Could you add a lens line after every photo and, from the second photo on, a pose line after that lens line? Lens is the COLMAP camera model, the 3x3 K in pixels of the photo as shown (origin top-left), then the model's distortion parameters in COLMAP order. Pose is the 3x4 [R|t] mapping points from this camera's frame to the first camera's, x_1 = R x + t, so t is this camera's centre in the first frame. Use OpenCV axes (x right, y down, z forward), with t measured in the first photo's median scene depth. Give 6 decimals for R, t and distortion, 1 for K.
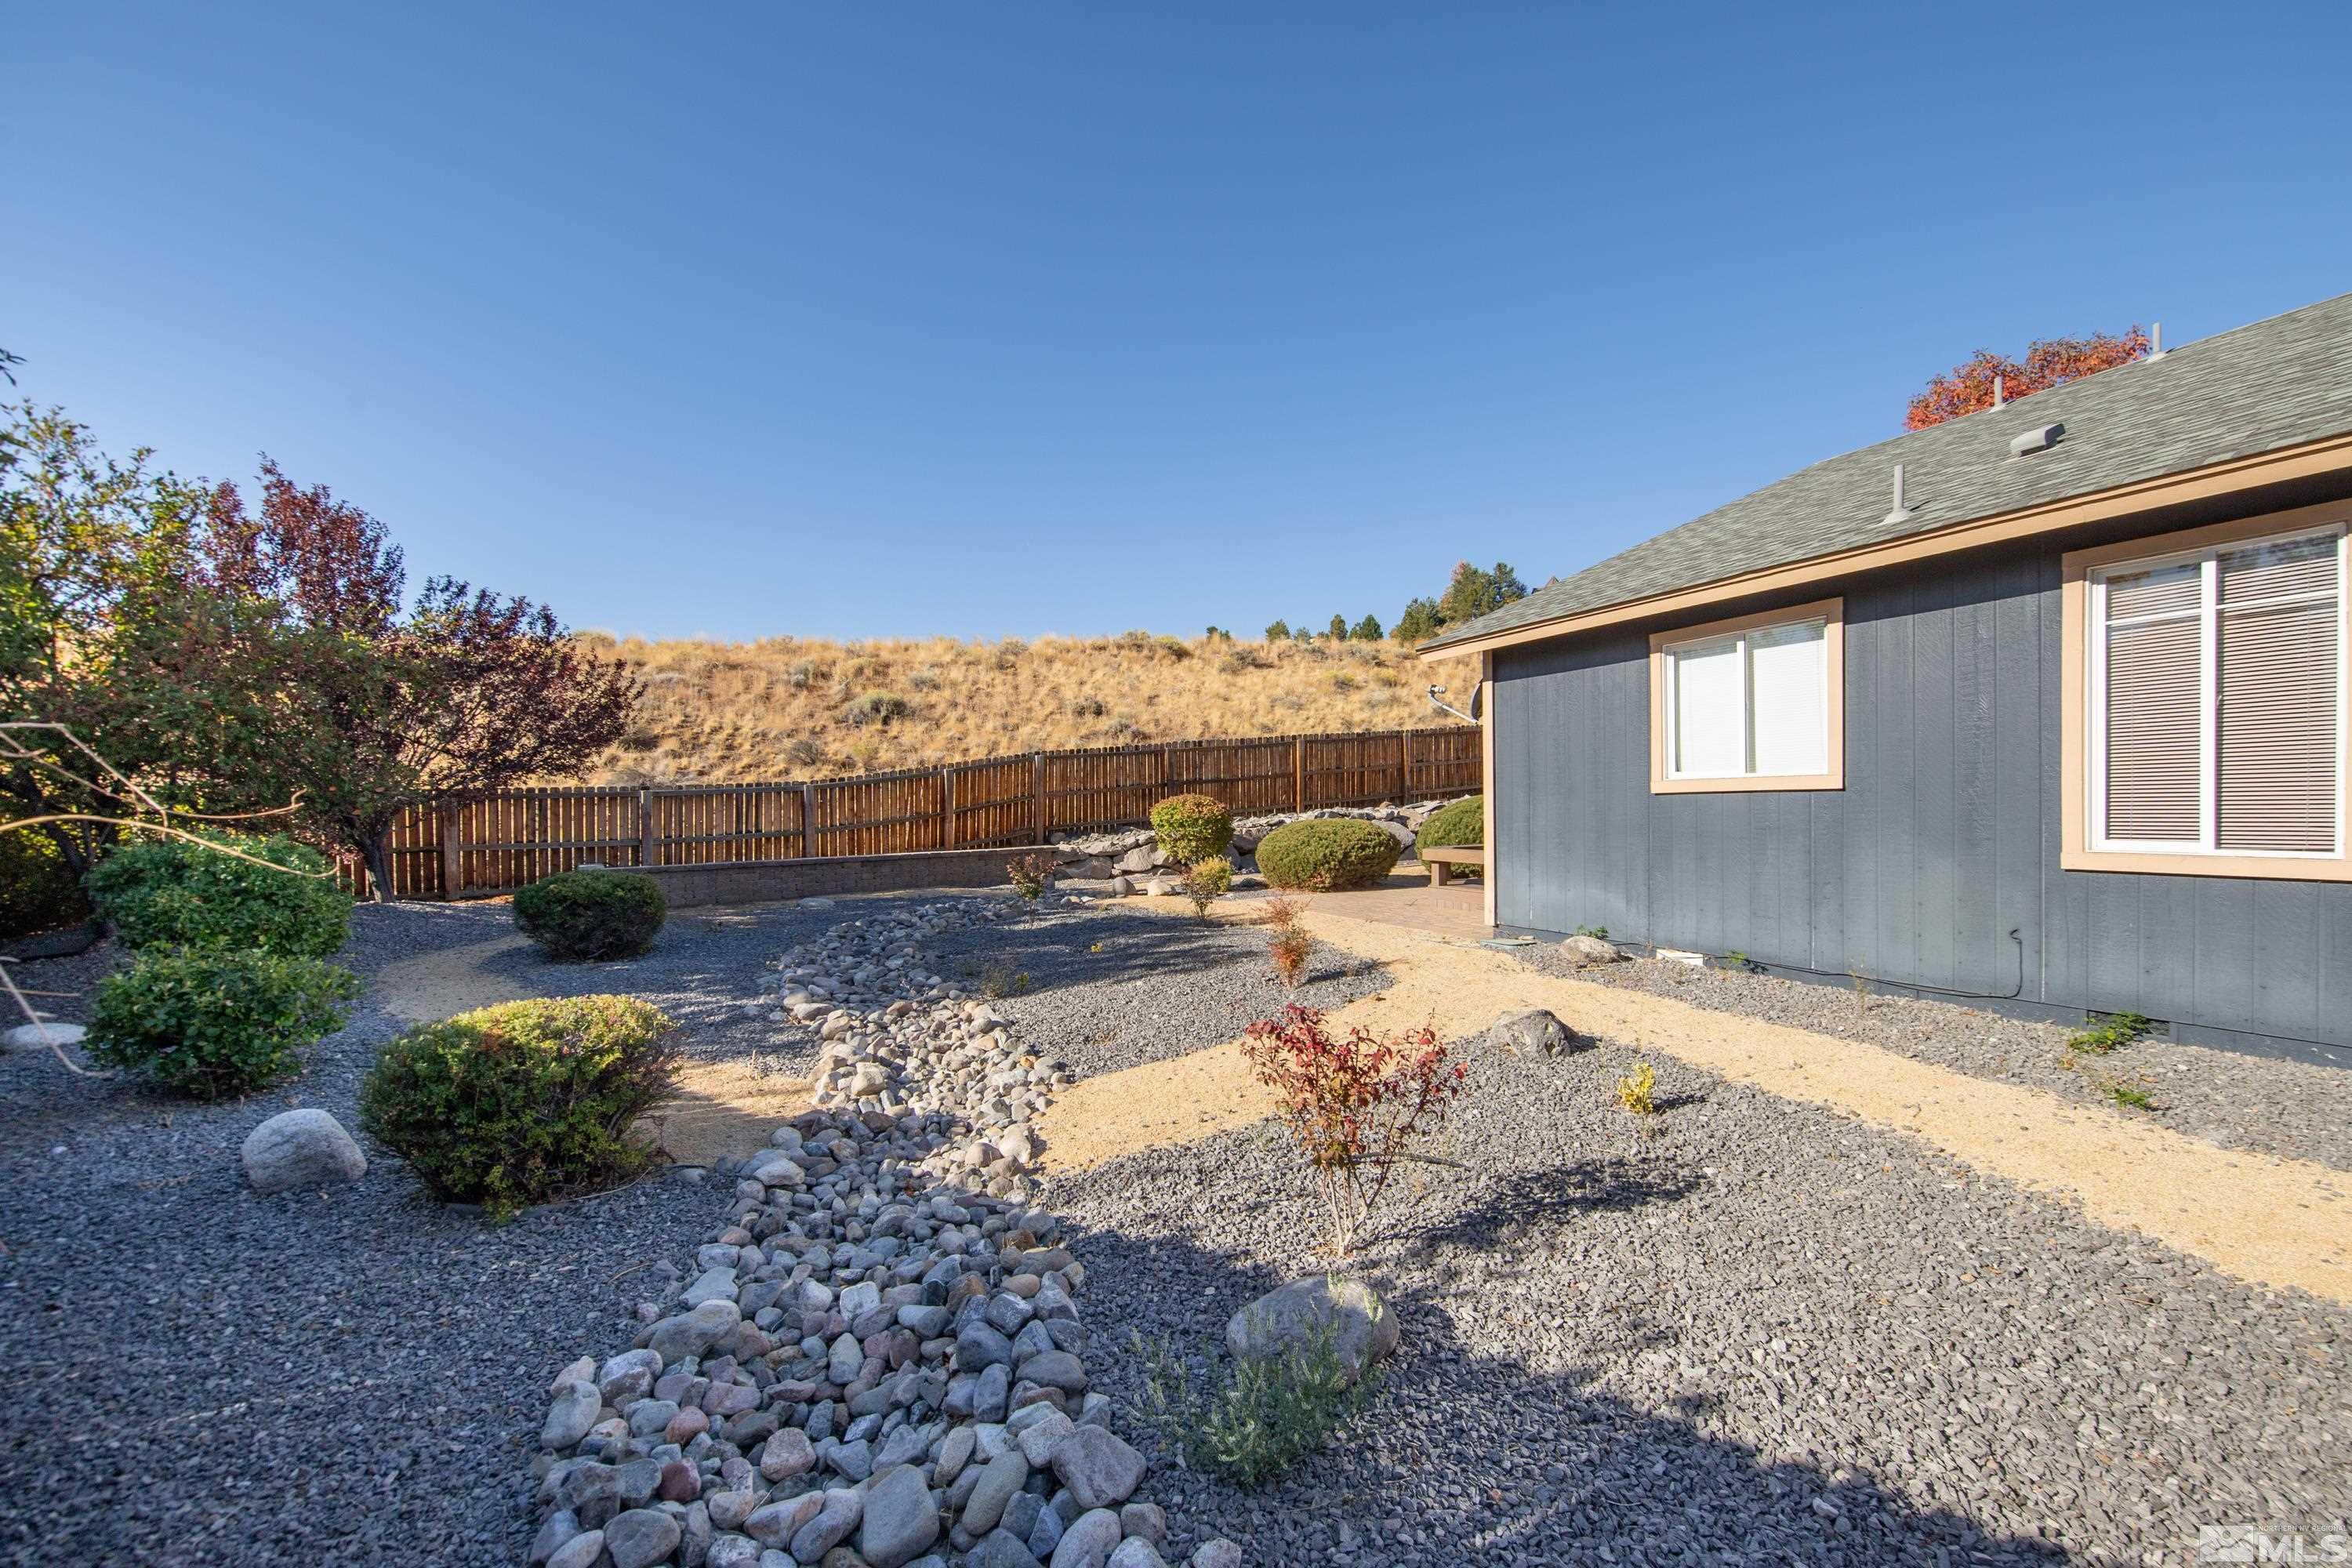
lens RADIAL K [[1006.7, 0, 1170.8], [0, 1006.7, 801.1], [0, 0, 1]] dist [-0.010319, -0.001534]
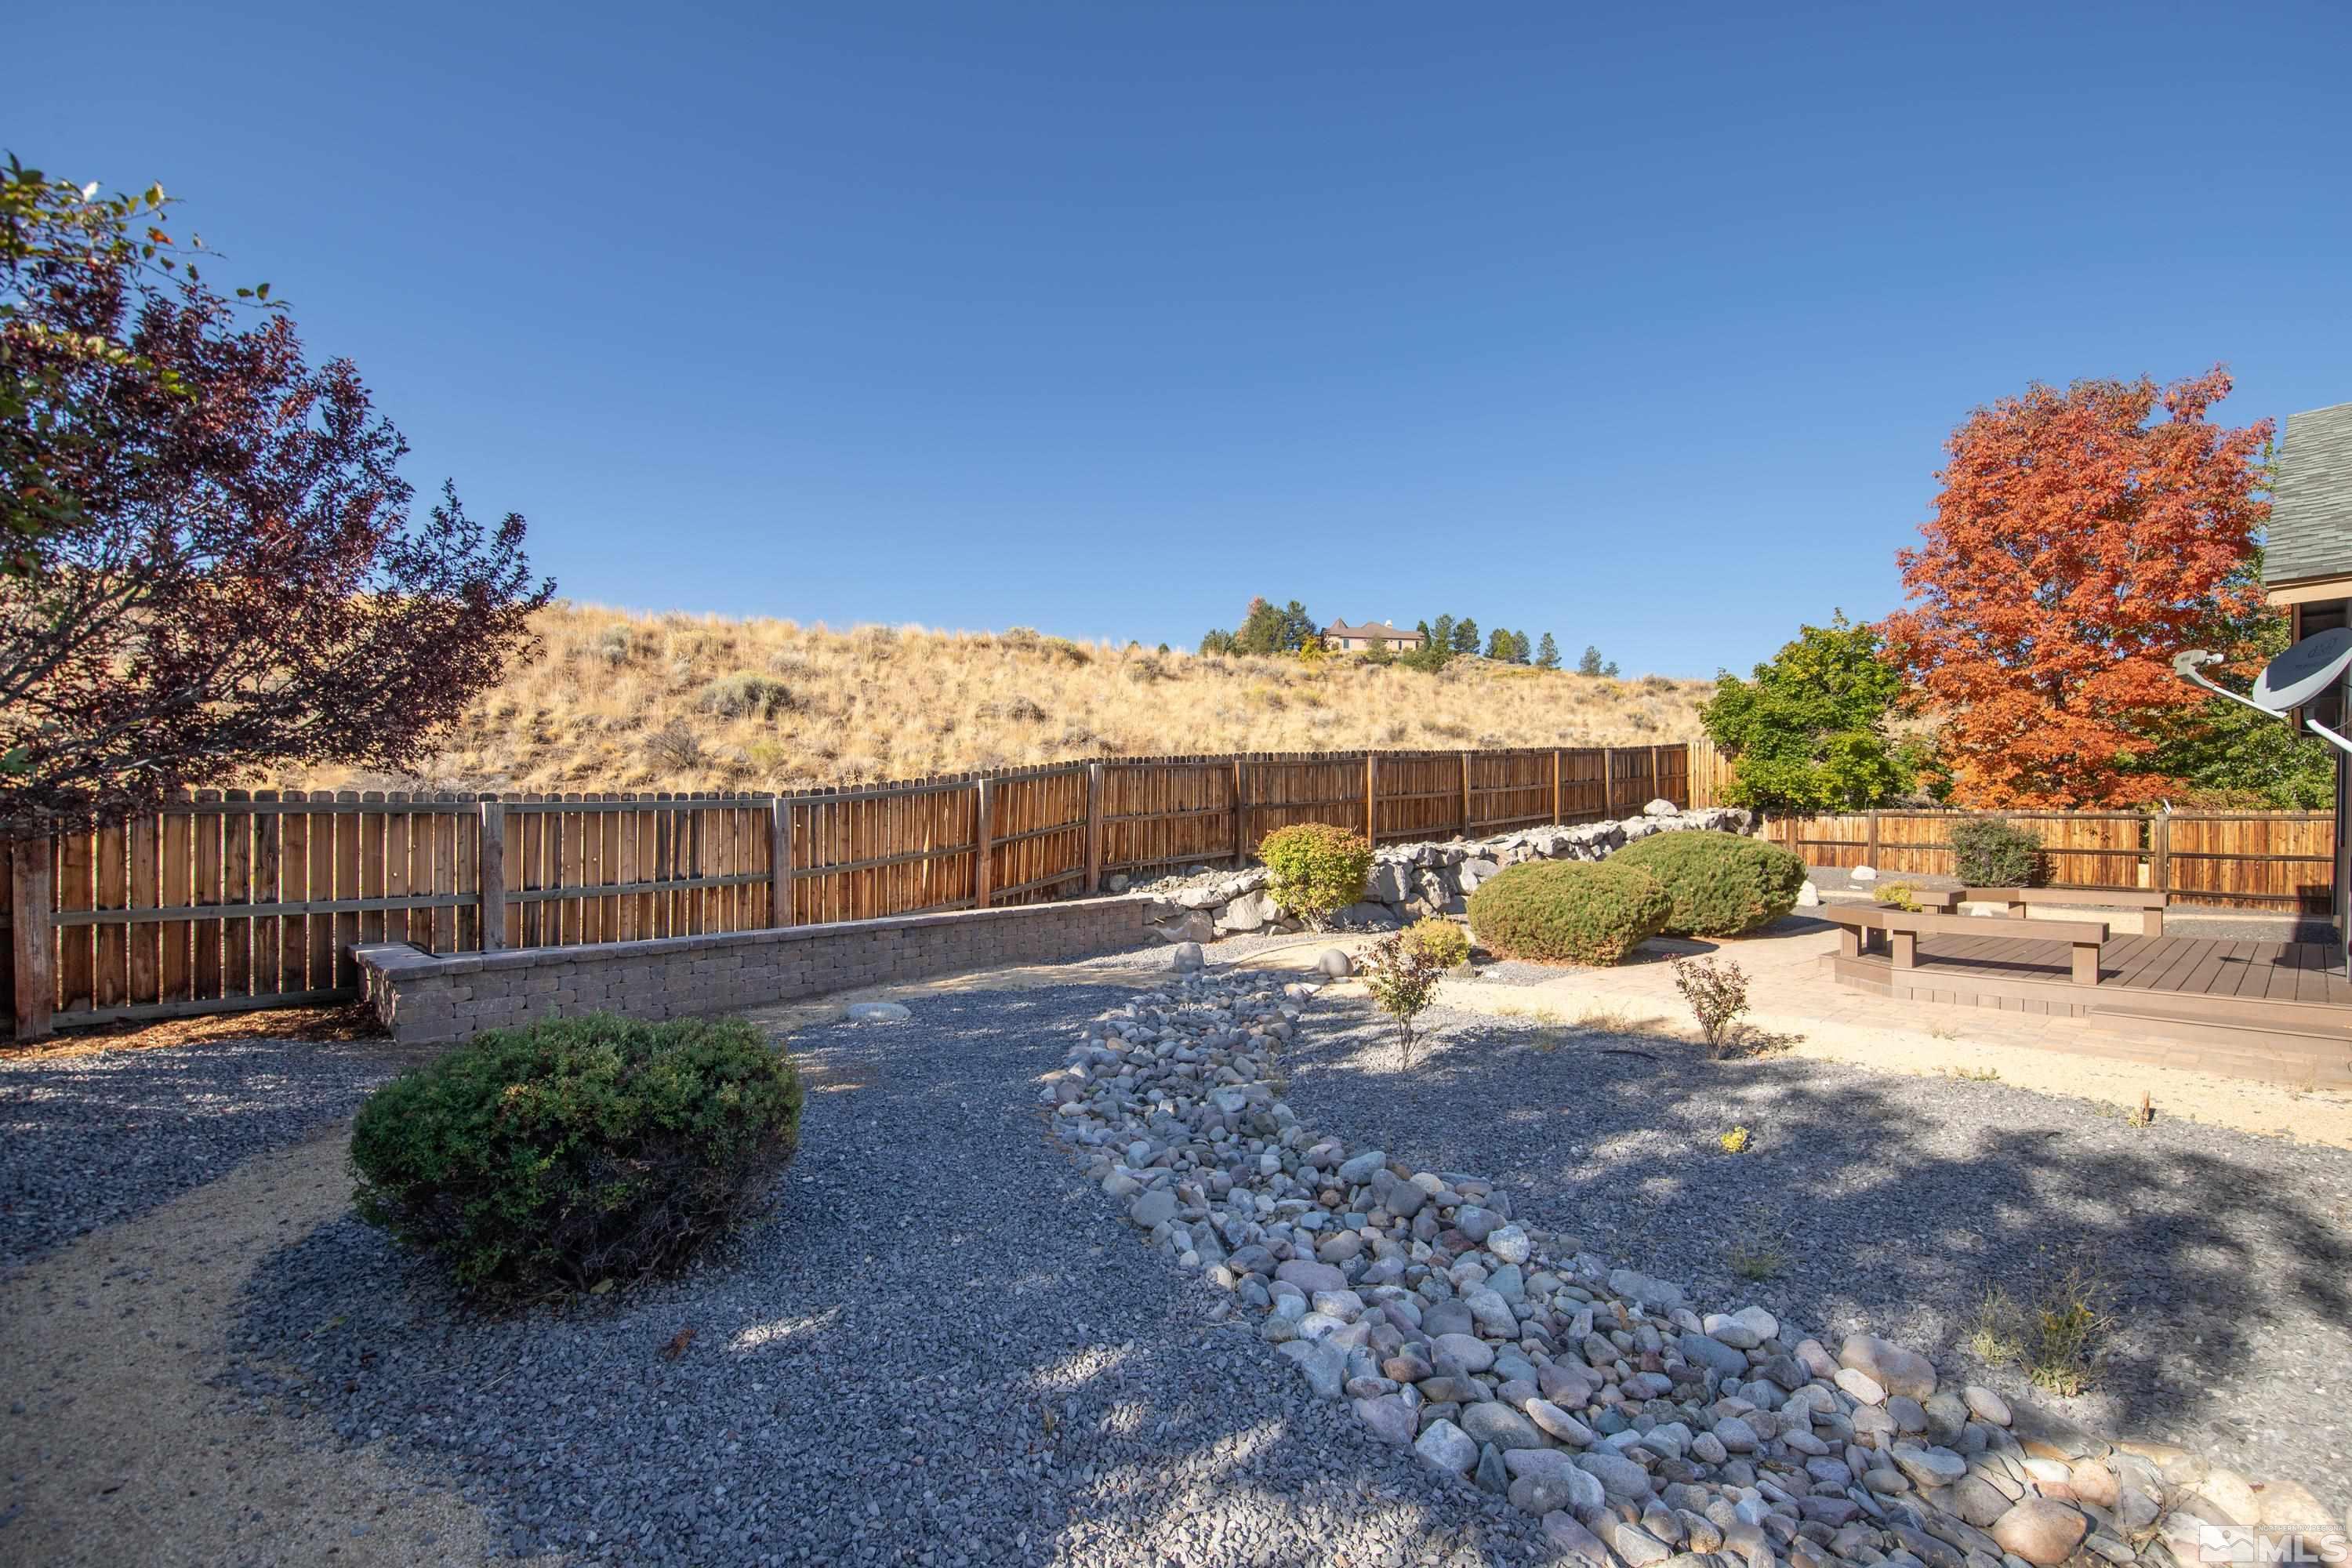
lens RADIAL K [[1006.7, 0, 1239.8], [0, 1006.7, 833.2], [0, 0, 1]] dist [-0.010319, -0.001534]
pose [[0.958306, 0.013777, 0.285413, -0.242031], [-0.015220, 0.999880, 0.002837, -0.001261], [-0.285340, -0.007063, 0.958400, 0.312327]]
